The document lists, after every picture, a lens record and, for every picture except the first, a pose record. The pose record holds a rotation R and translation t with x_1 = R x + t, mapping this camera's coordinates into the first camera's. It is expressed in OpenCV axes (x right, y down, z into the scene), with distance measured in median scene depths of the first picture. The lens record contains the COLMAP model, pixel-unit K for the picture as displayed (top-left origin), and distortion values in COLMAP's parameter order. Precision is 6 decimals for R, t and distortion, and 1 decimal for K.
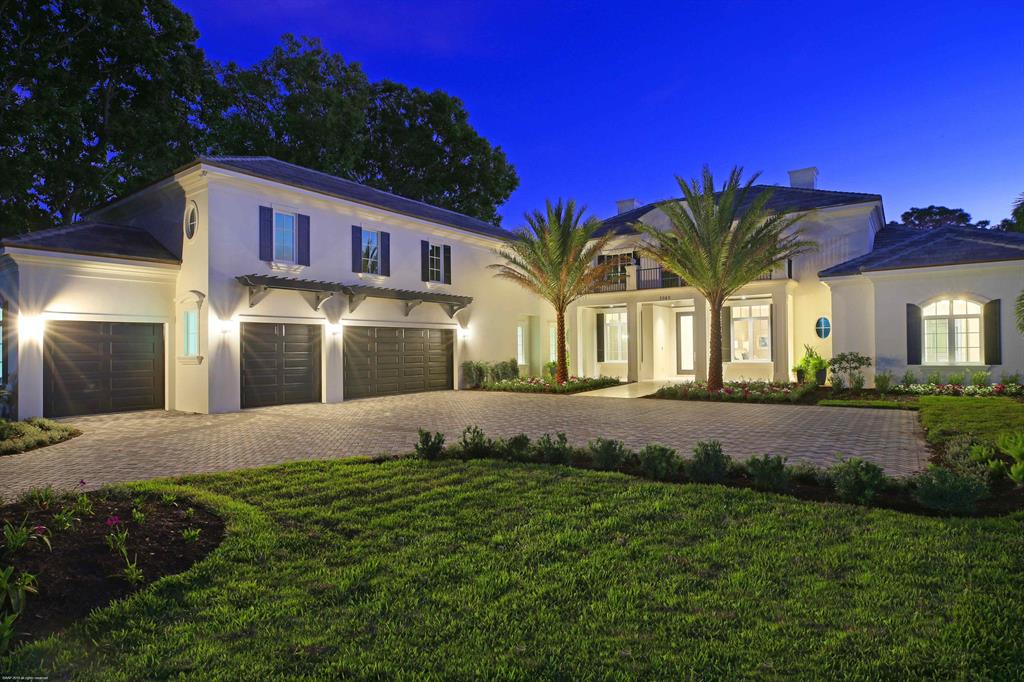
lens RADIAL K [[543.2, 0, 512.0], [0, 543.2, 341.0], [0, 0, 1]] dist [-0.002342, -0.000208]
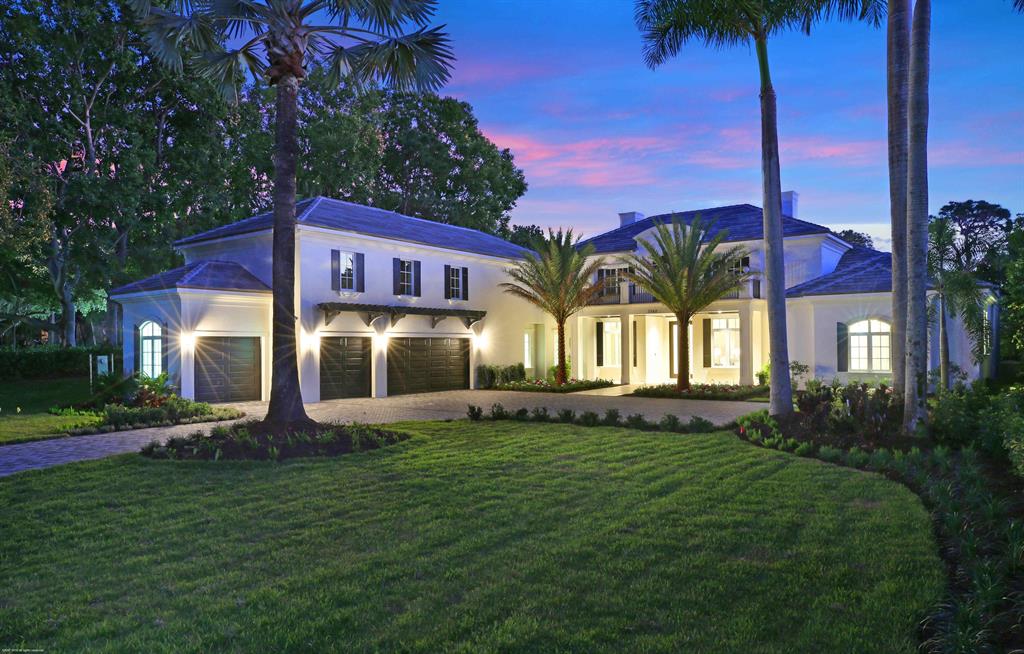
lens RADIAL K [[697.5, 0, 512.0], [0, 697.5, 327.0], [0, 0, 1]] dist [0.004767, 0.000648]
pose [[0.999912, 0.006363, -0.011680, 0.001632], [-0.006488, 0.999922, -0.010706, -0.031090], [0.011611, 0.010781, 0.999874, -0.531627]]
